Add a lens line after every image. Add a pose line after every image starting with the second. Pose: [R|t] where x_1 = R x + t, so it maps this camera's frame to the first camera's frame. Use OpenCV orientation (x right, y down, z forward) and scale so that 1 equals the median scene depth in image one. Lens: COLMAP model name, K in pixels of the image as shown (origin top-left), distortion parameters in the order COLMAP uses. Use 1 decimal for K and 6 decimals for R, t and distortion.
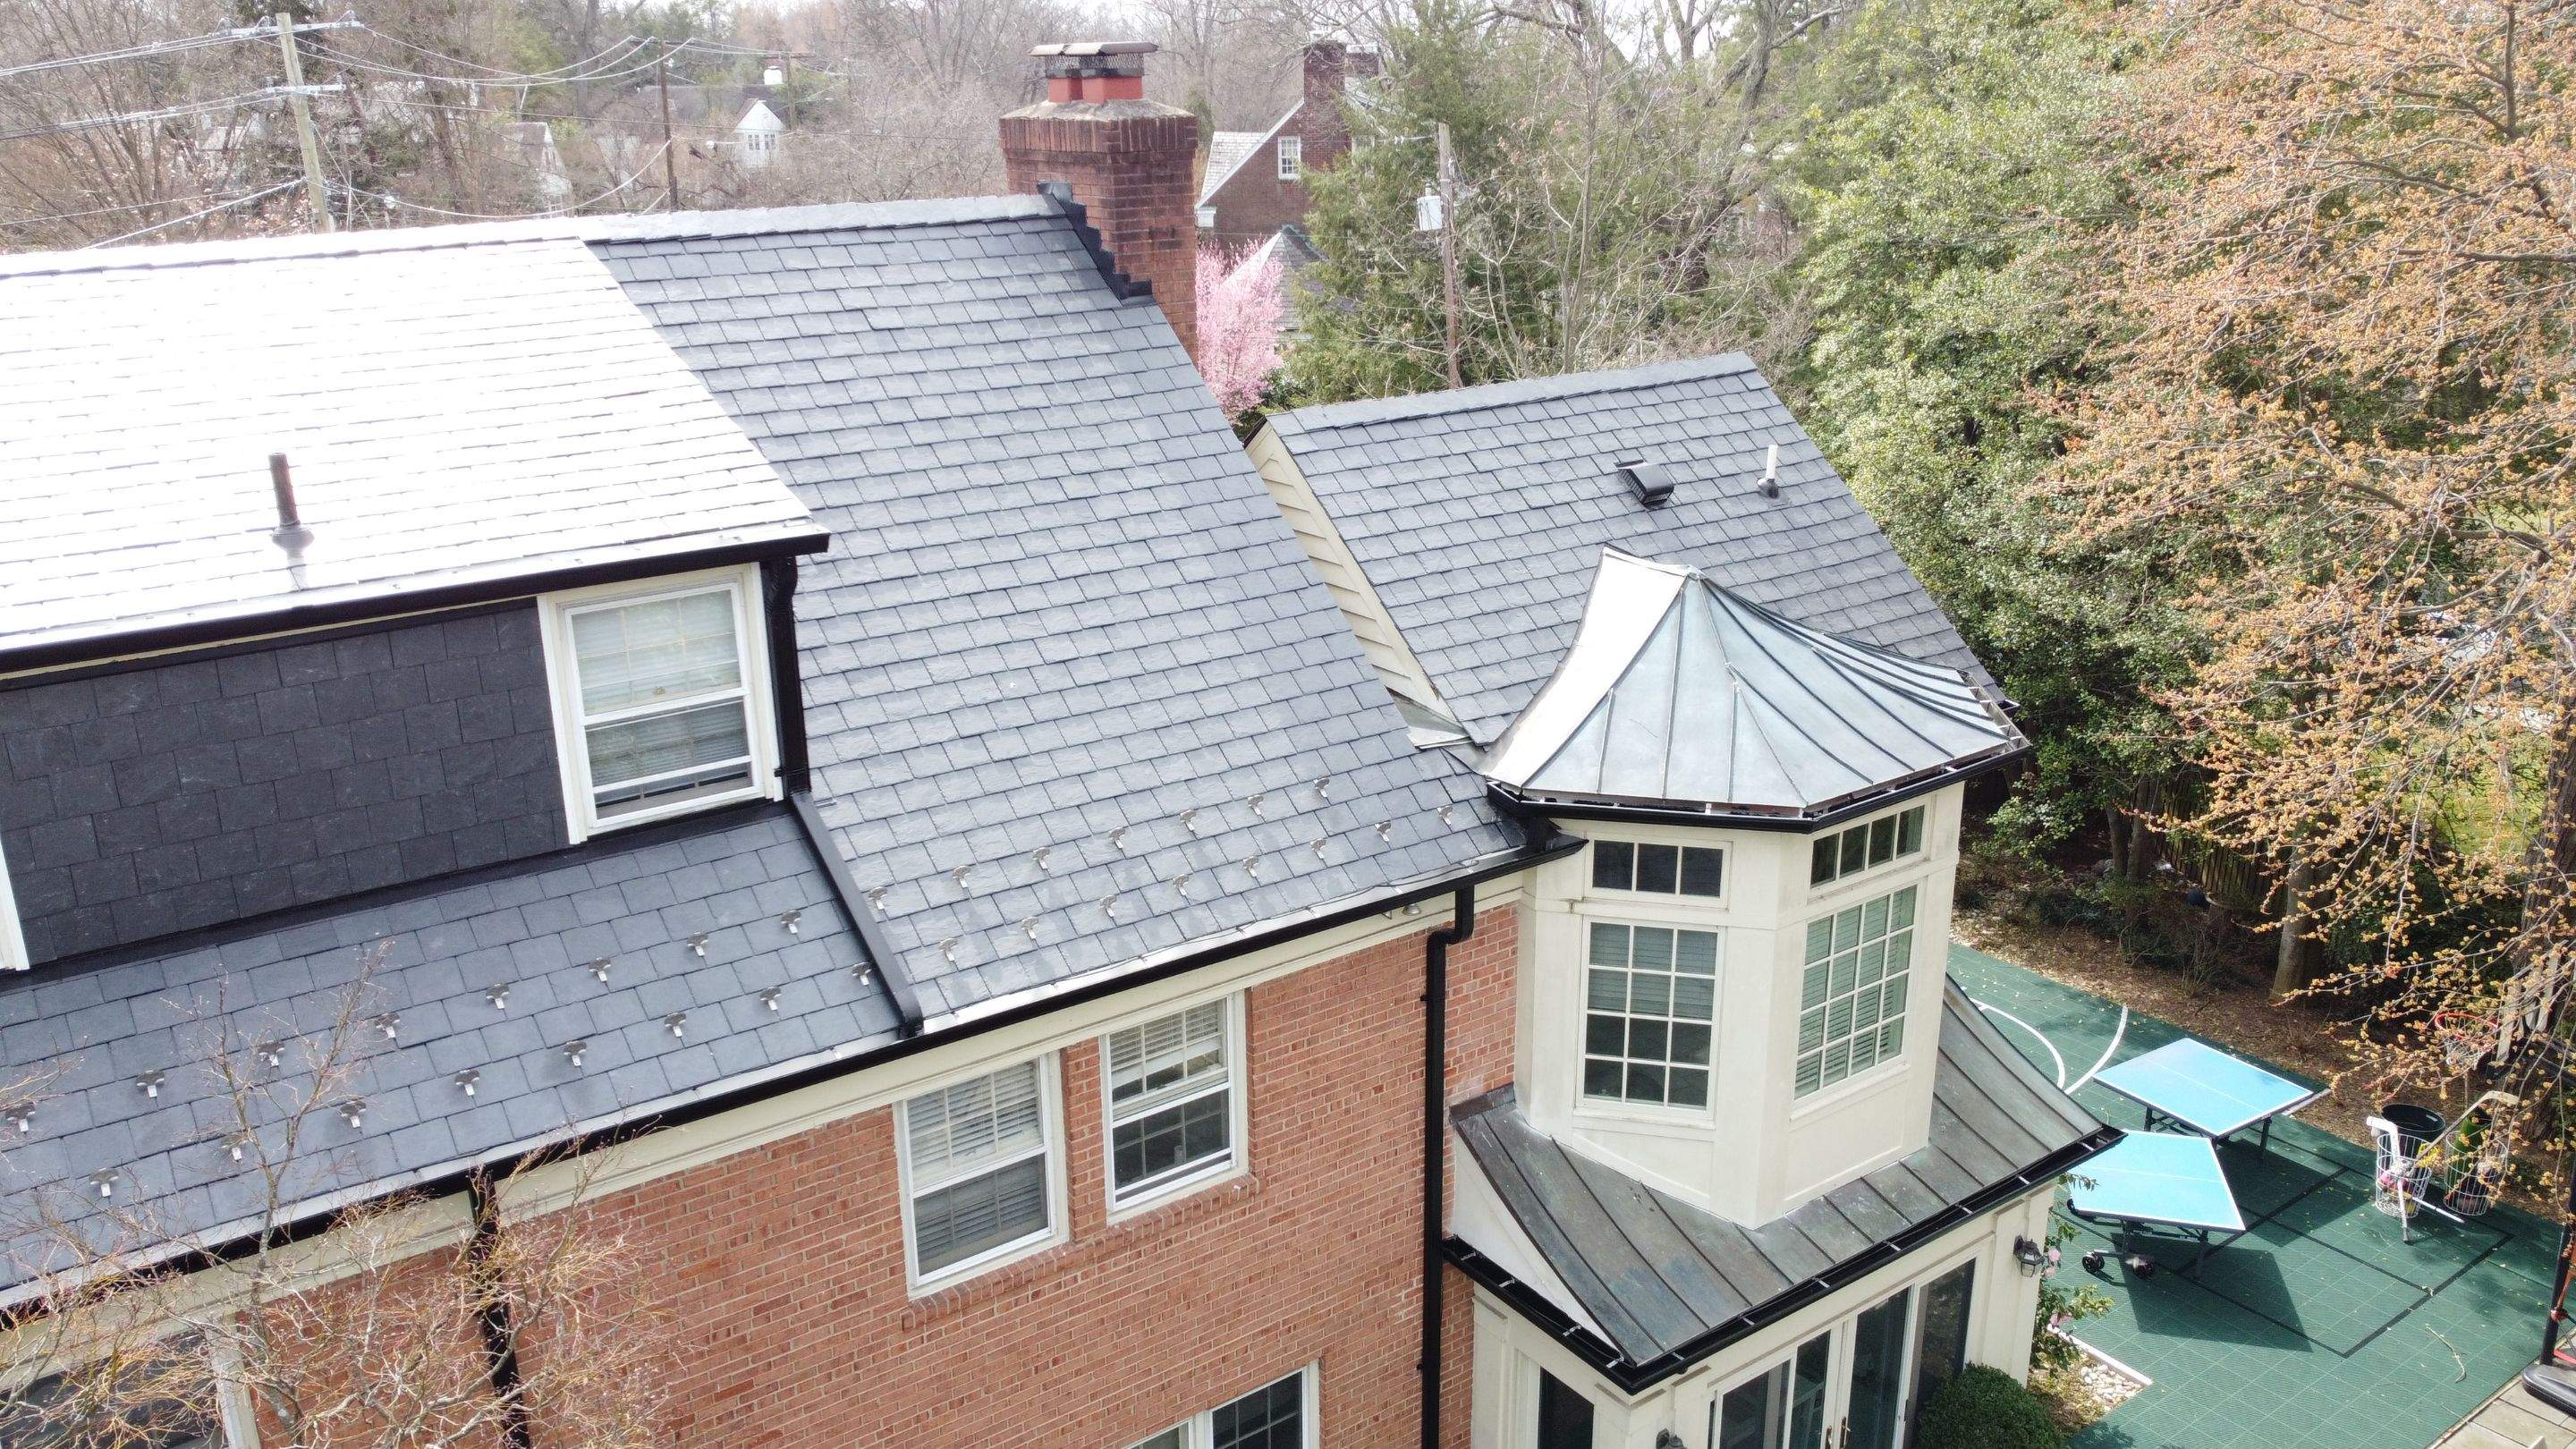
lens RADIAL K [[1964.9, 0, 1288.0], [0, 1964.9, 724.5], [0, 0, 1]] dist [-0.006814, 0.007194]
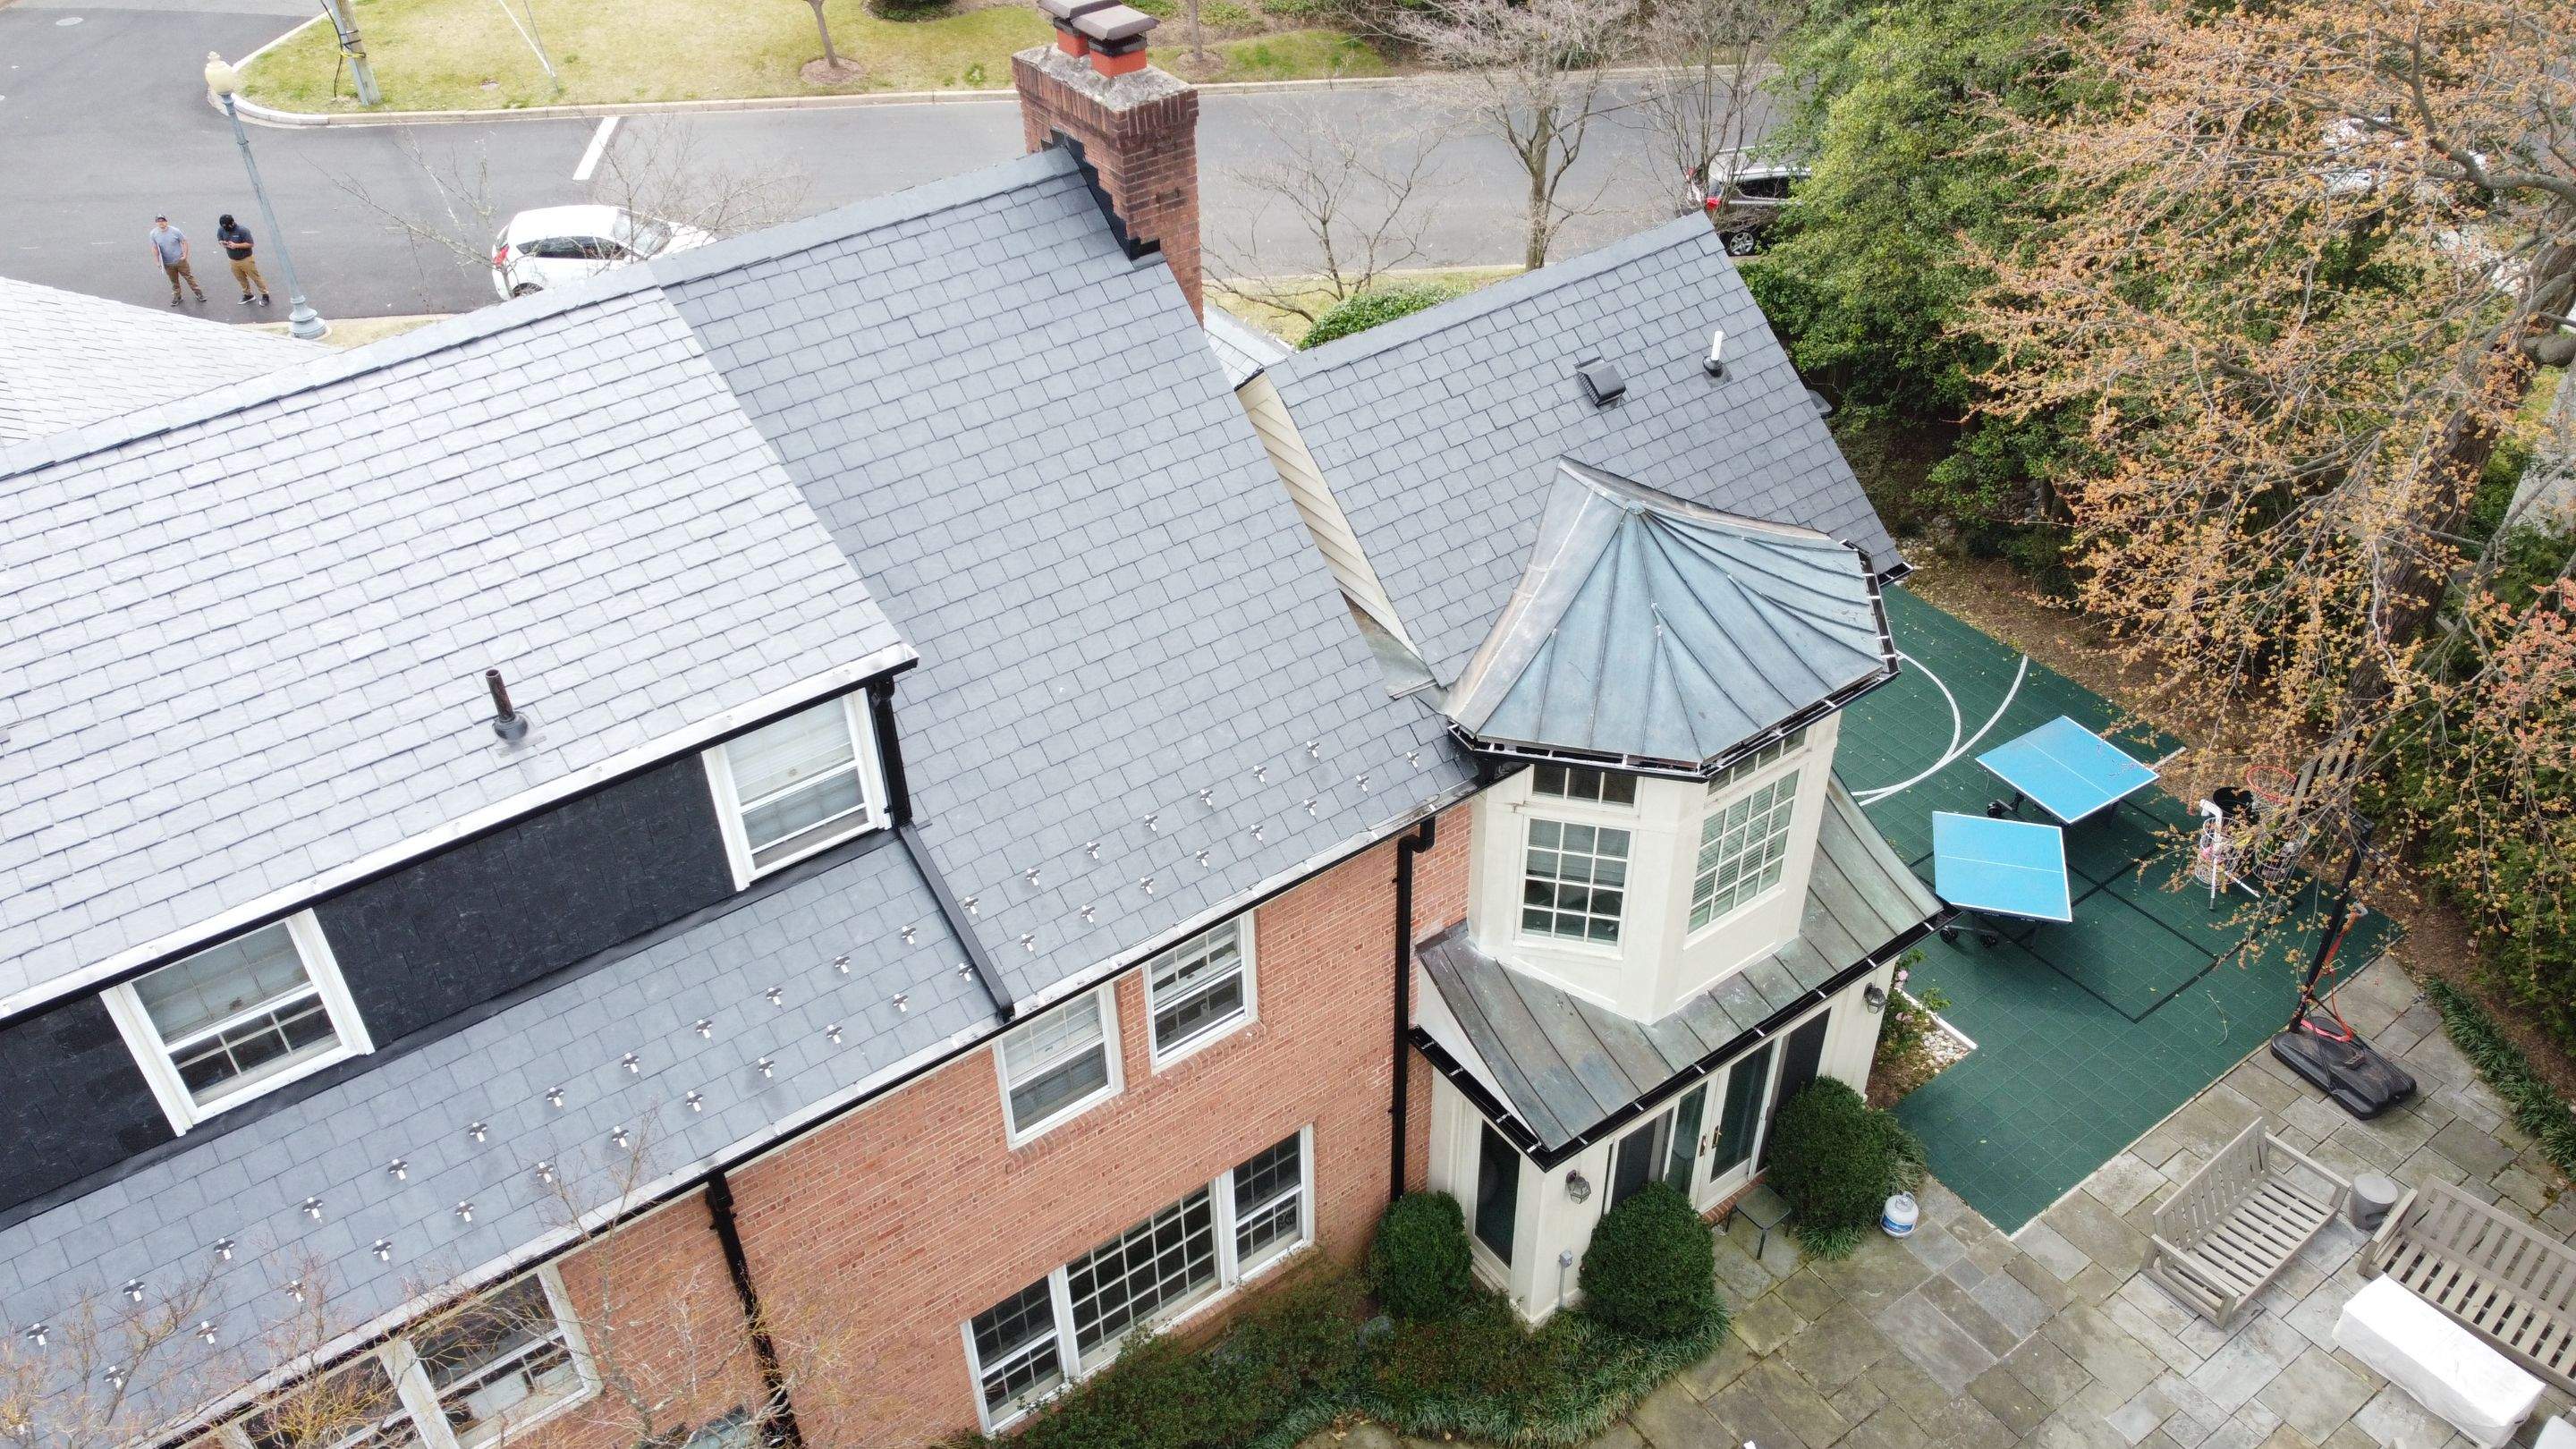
lens RADIAL K [[1964.9, 0, 1288.0], [0, 1964.9, 724.5], [0, 0, 1]] dist [-0.006814, 0.007194]
pose [[0.999971, -0.007068, -0.002696, 0.004447], [0.007563, 0.941568, 0.336739, -0.369013], [0.000158, -0.336750, 0.941594, -0.149528]]
